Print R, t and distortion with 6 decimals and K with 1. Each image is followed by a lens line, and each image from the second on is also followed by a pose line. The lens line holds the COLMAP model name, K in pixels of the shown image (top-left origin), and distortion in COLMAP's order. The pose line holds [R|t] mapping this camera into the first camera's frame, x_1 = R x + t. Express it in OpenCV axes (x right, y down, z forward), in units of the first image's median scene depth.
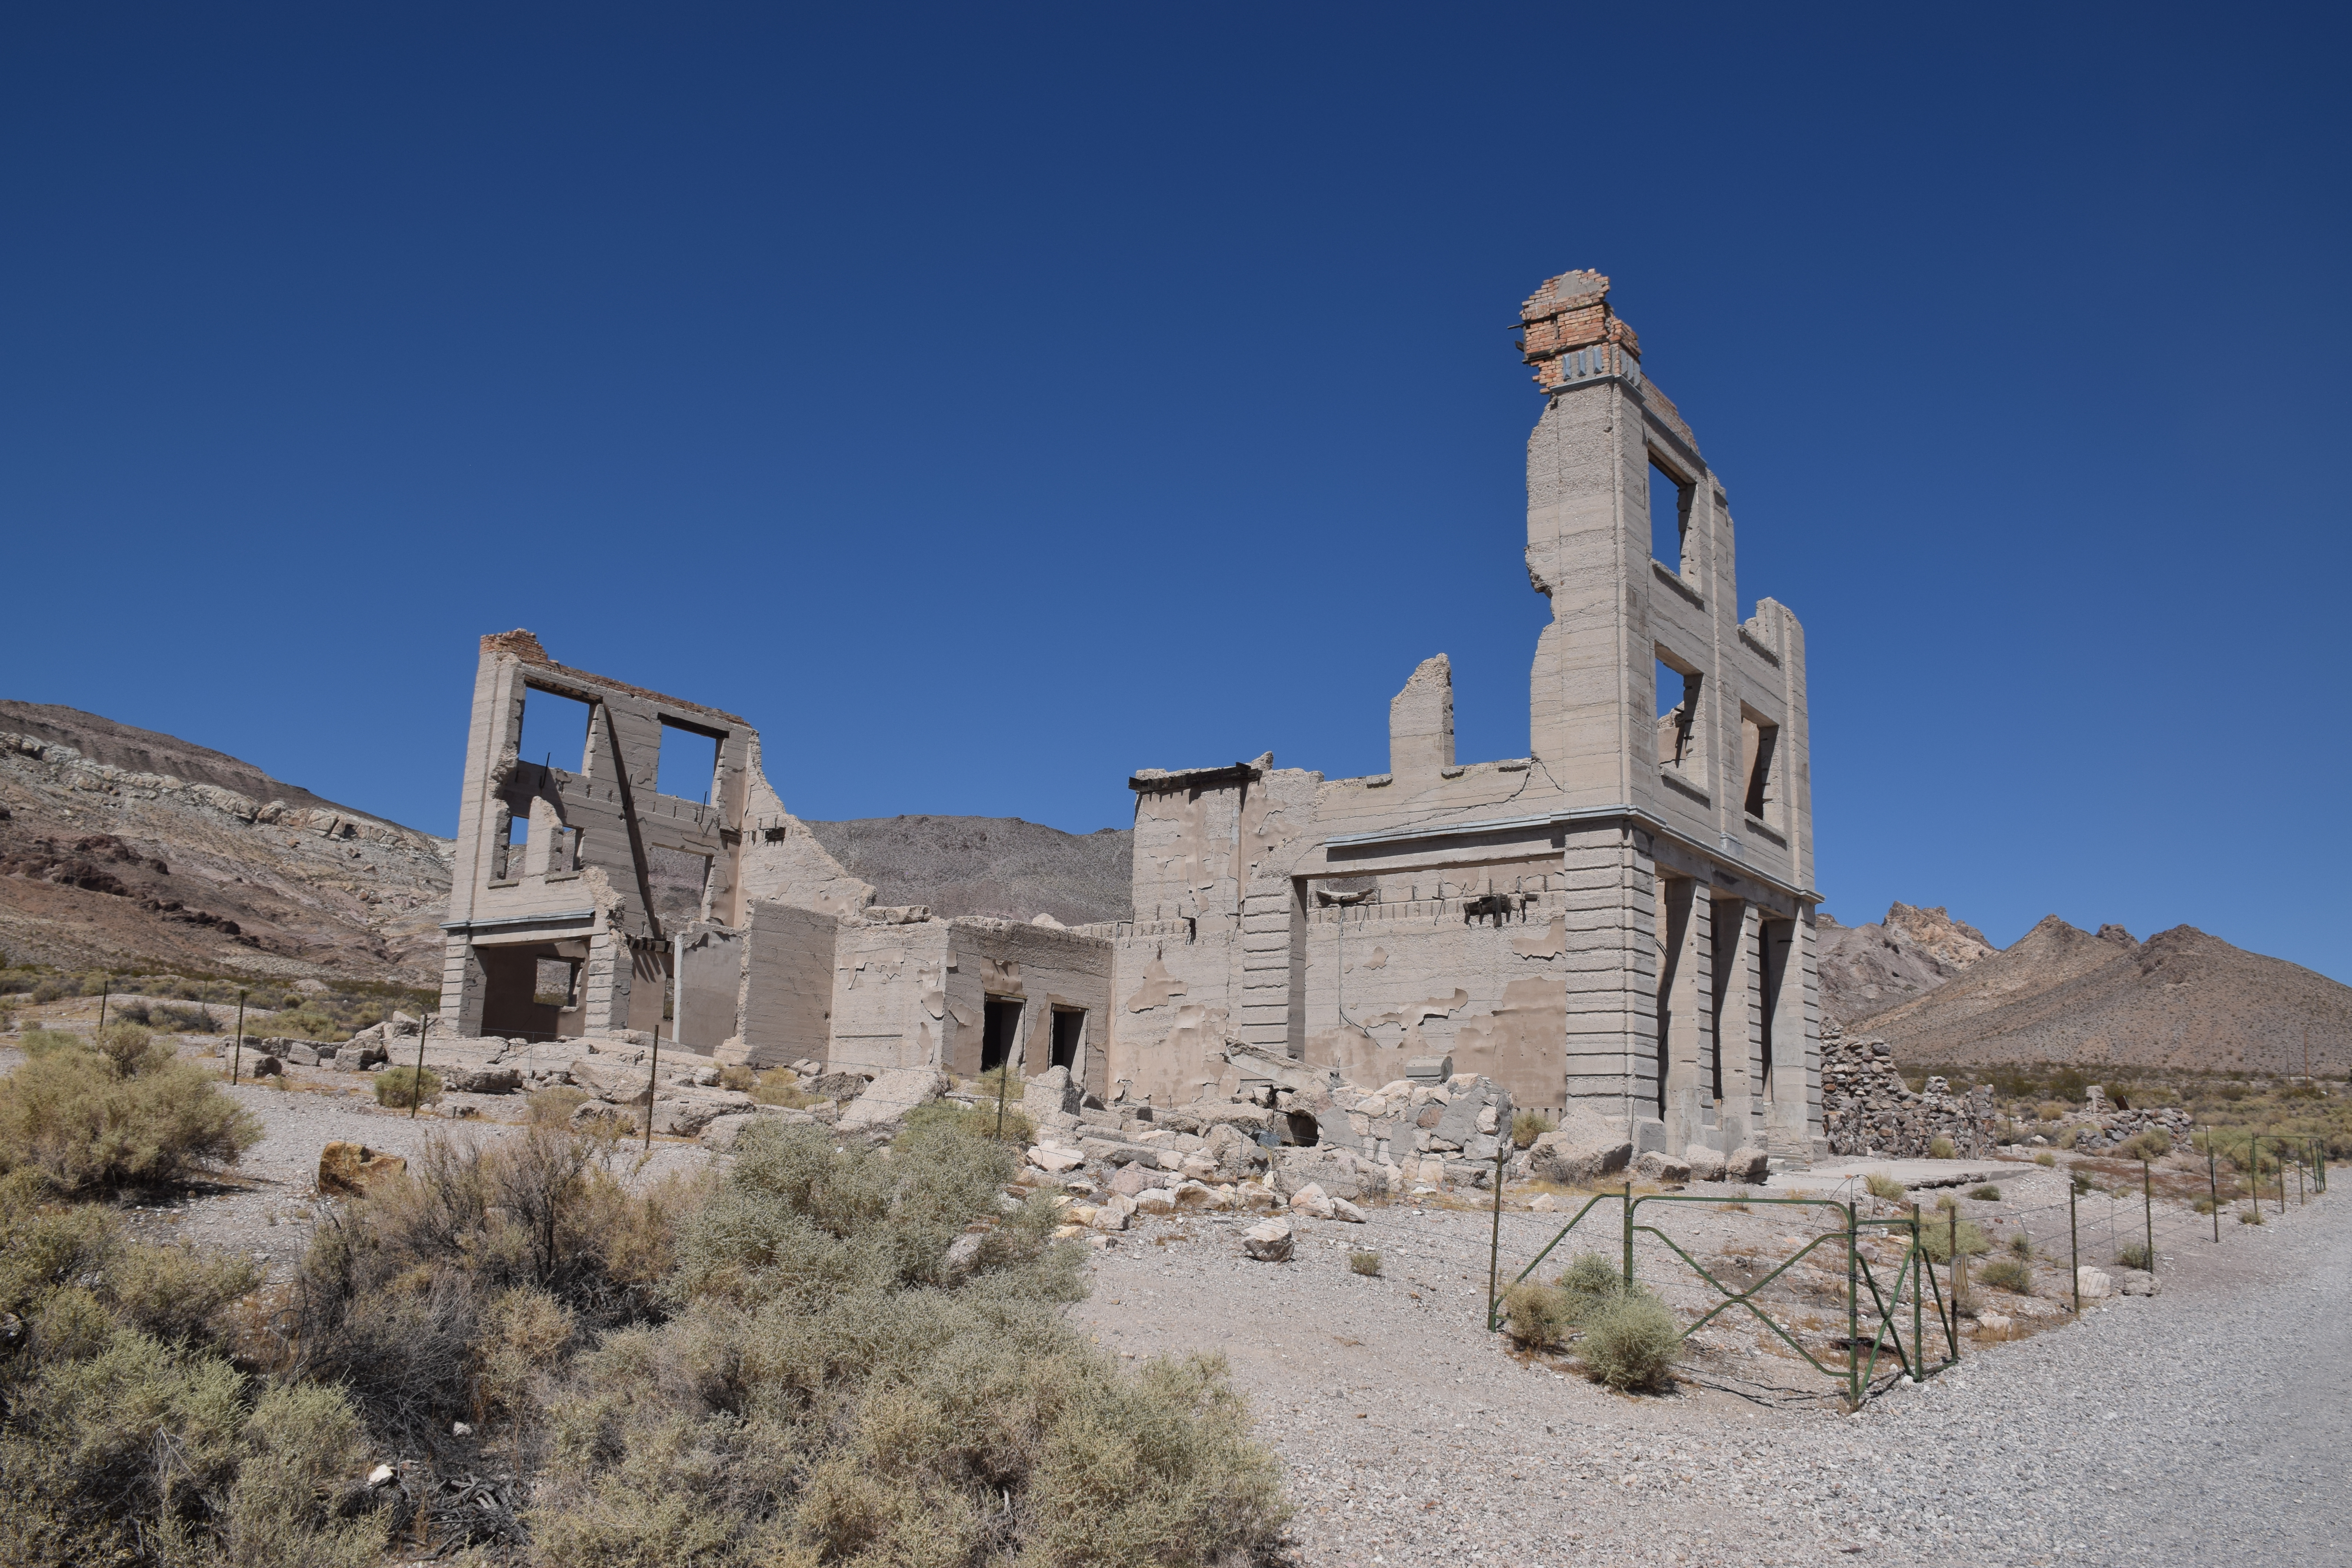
lens RADIAL K [[1845.0, 0, 1180.3], [0, 1845.0, 799.3], [0, 0, 1]] dist [-0.157305, 0.117637]
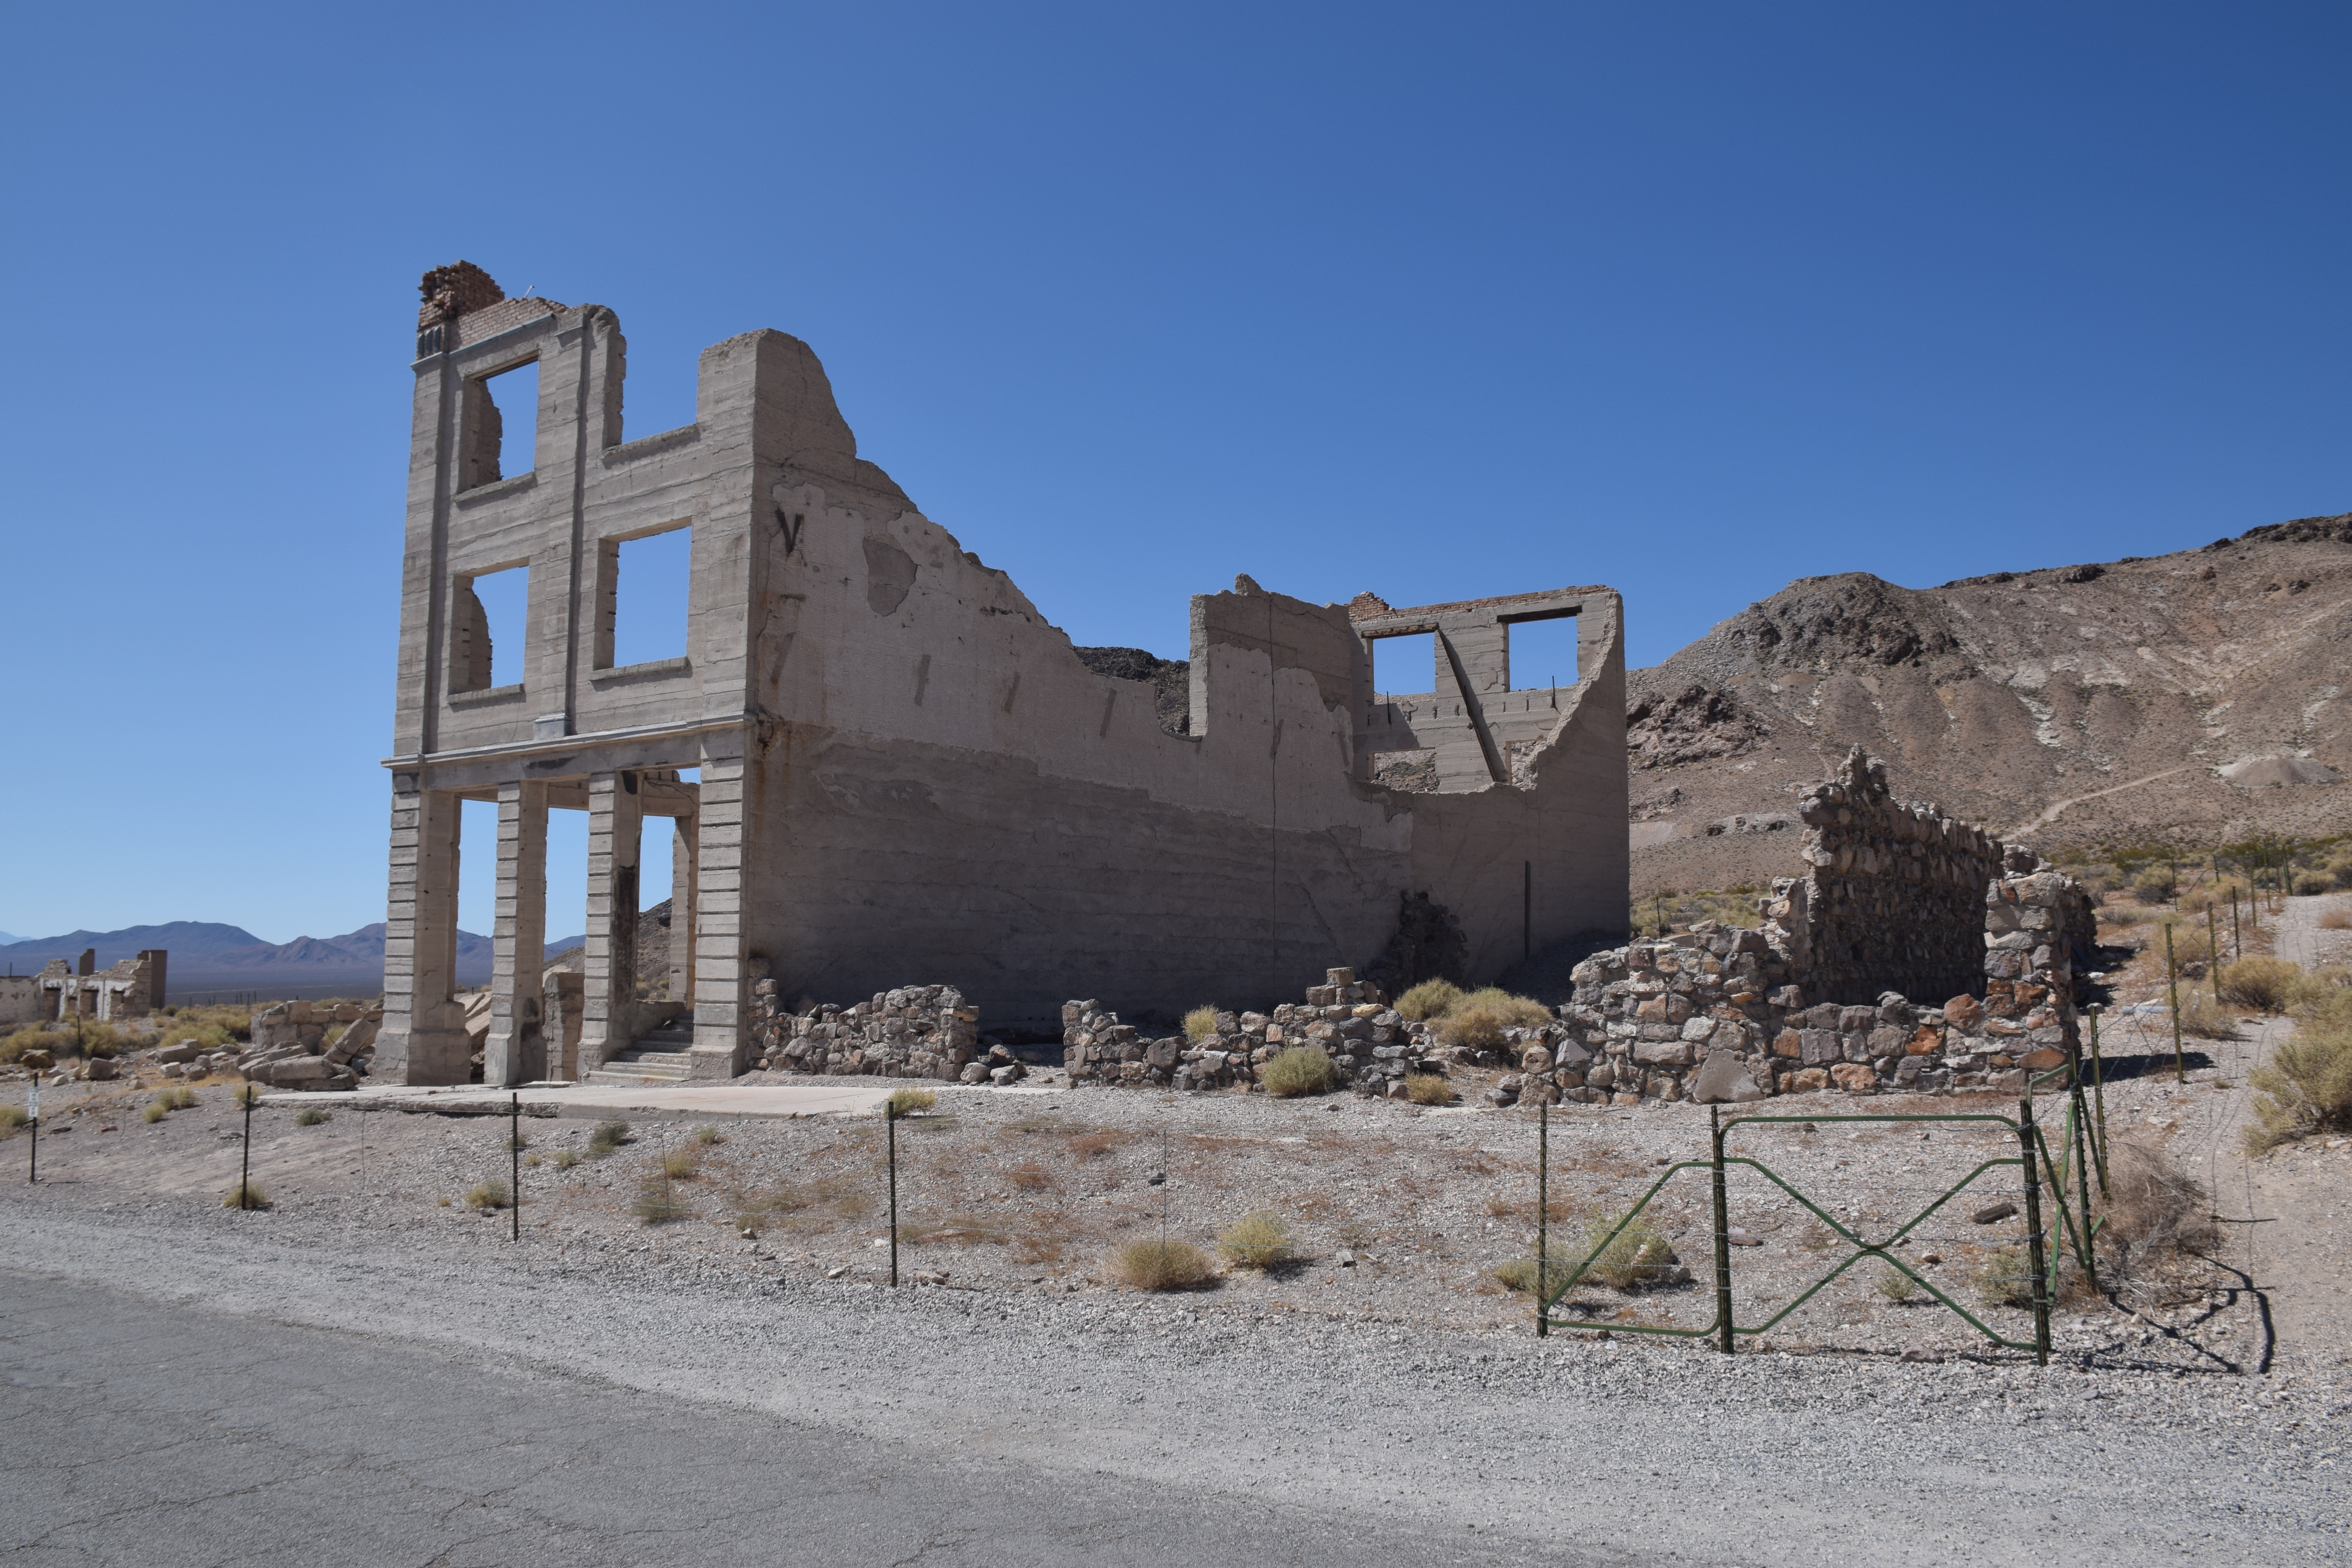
lens RADIAL K [[1845.0, 0, 1180.3], [0, 1845.0, 799.3], [0, 0, 1]] dist [-0.157305, 0.117637]
pose [[-0.011973, -0.123605, -0.992259, 0.918623], [0.202295, 0.971511, -0.123461, 0.181654], [0.979251, -0.202208, 0.013373, 0.992435]]
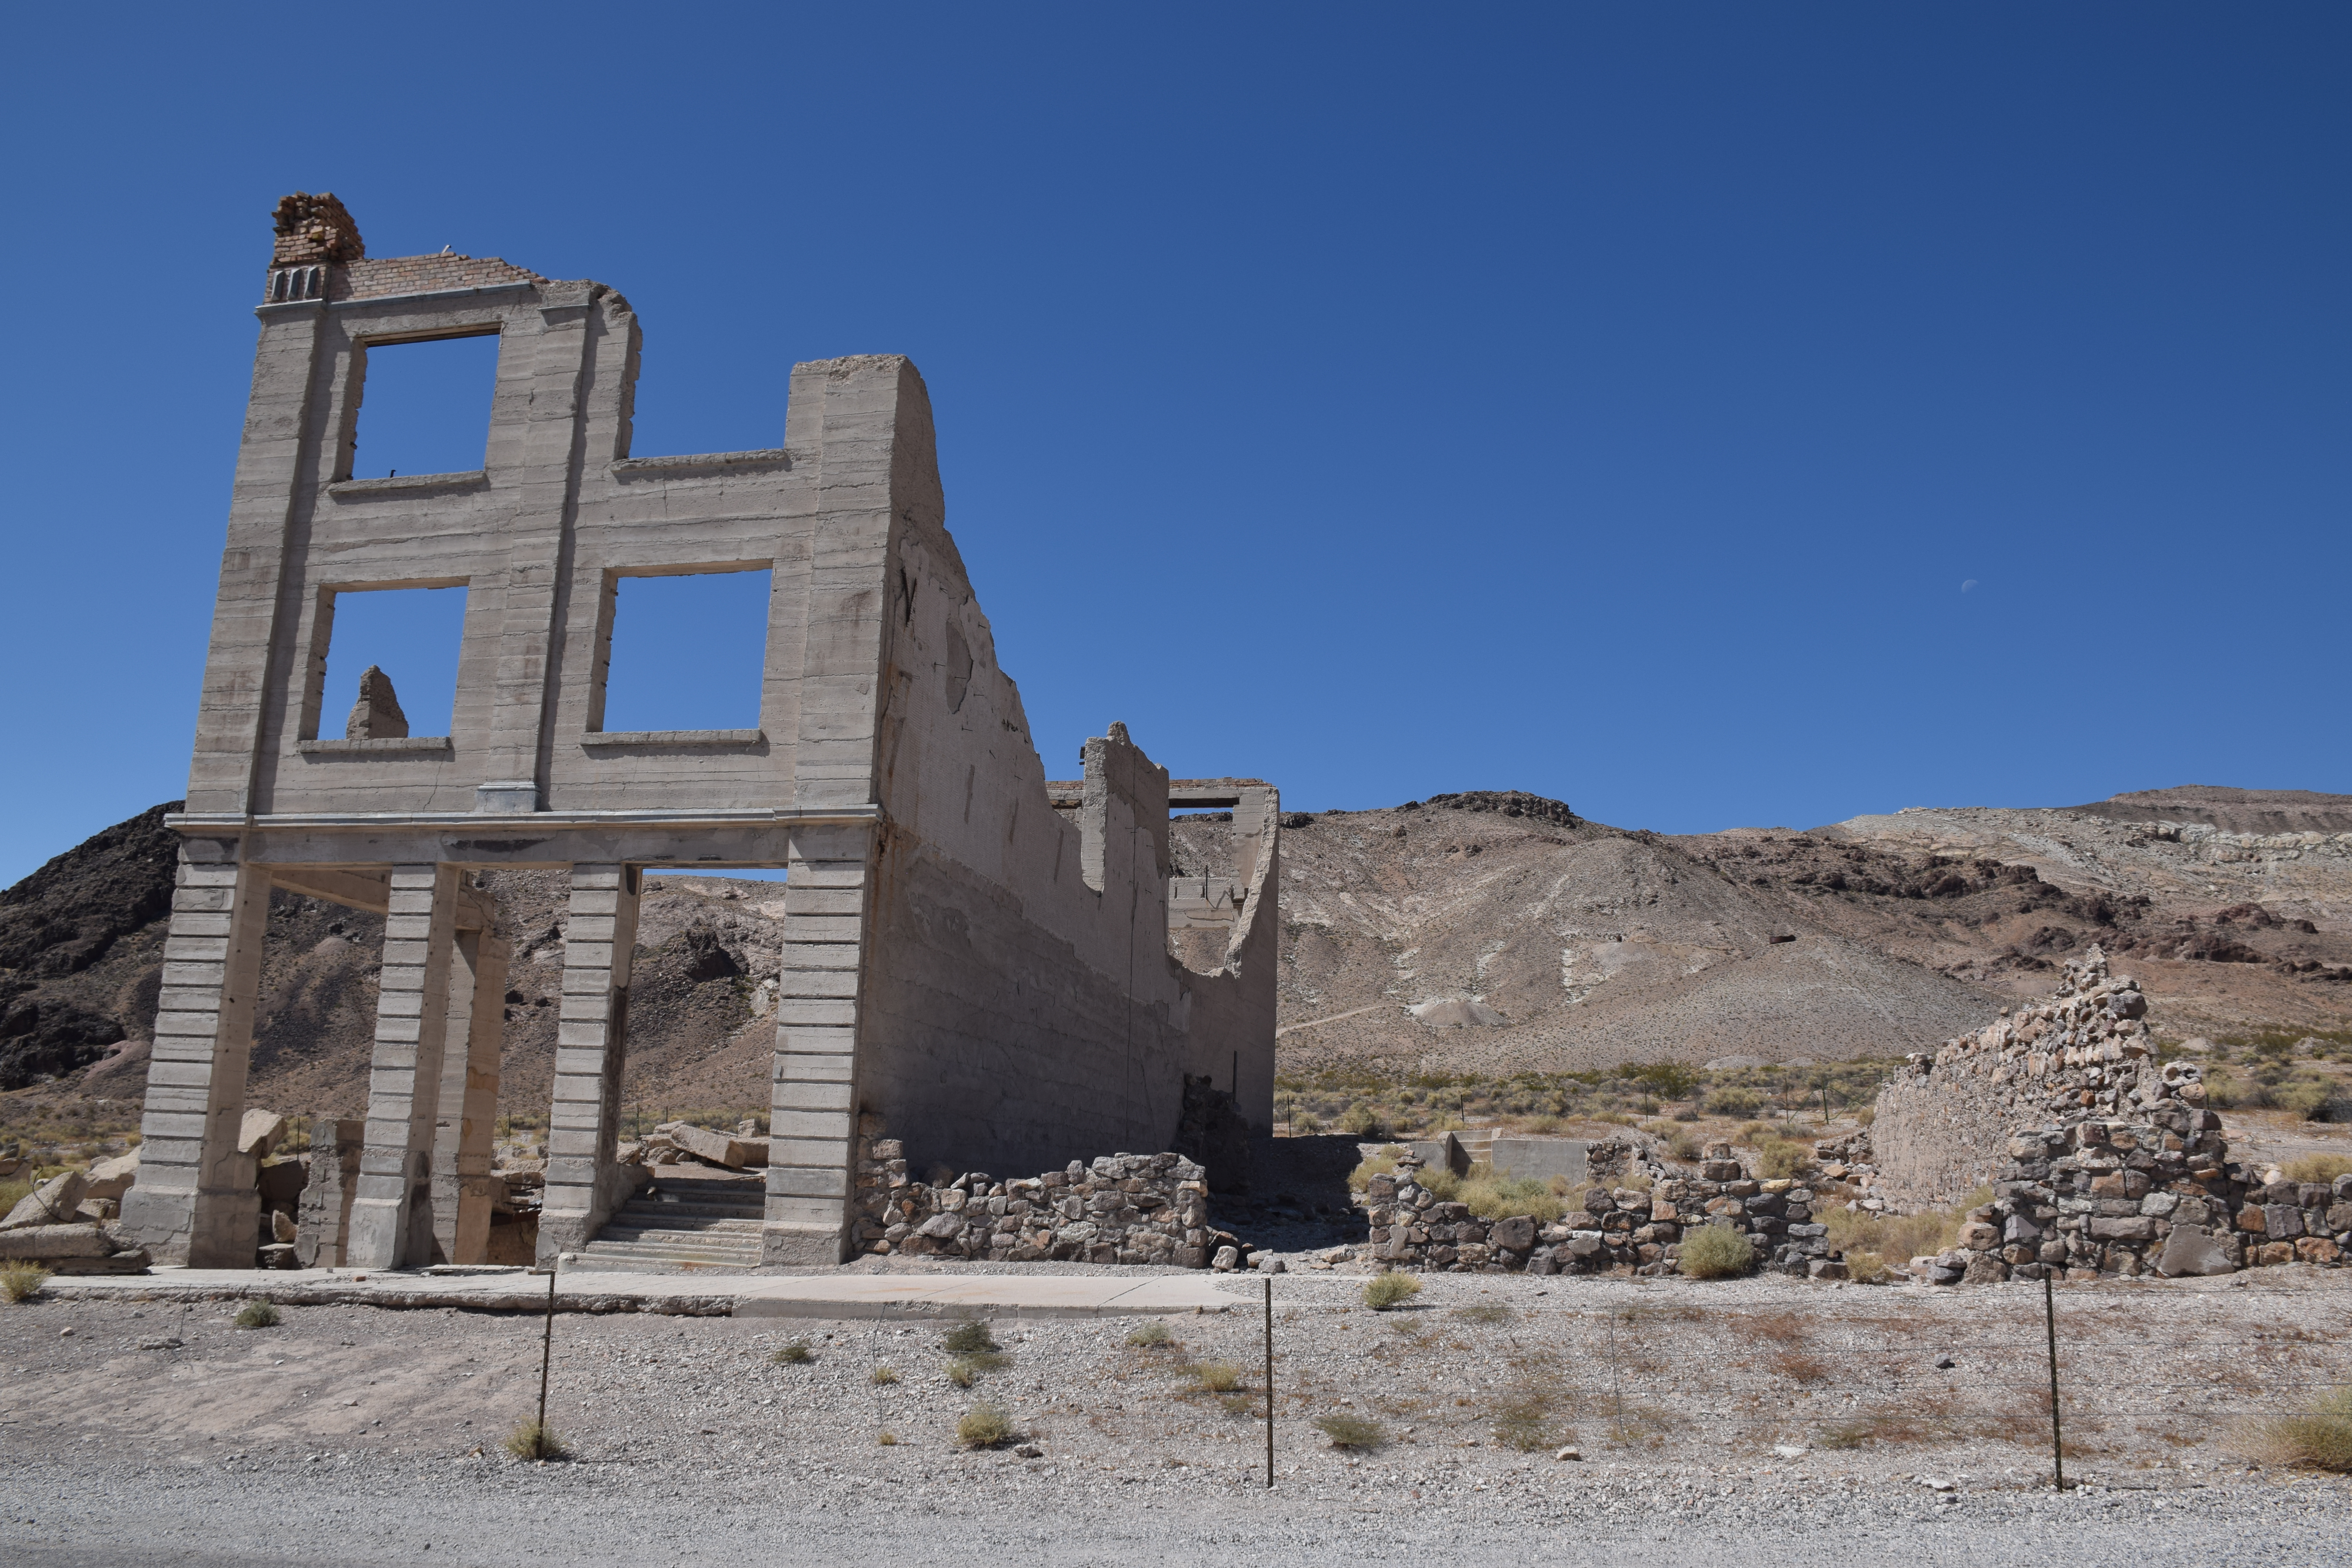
lens RADIAL K [[1845.0, 0, 1180.3], [0, 1845.0, 799.3], [0, 0, 1]] dist [-0.157305, 0.117637]
pose [[0.412305, -0.205843, -0.887487, 0.790113], [0.170686, 0.974345, -0.146692, 0.132600], [0.894914, -0.090999, 0.436862, 0.715150]]
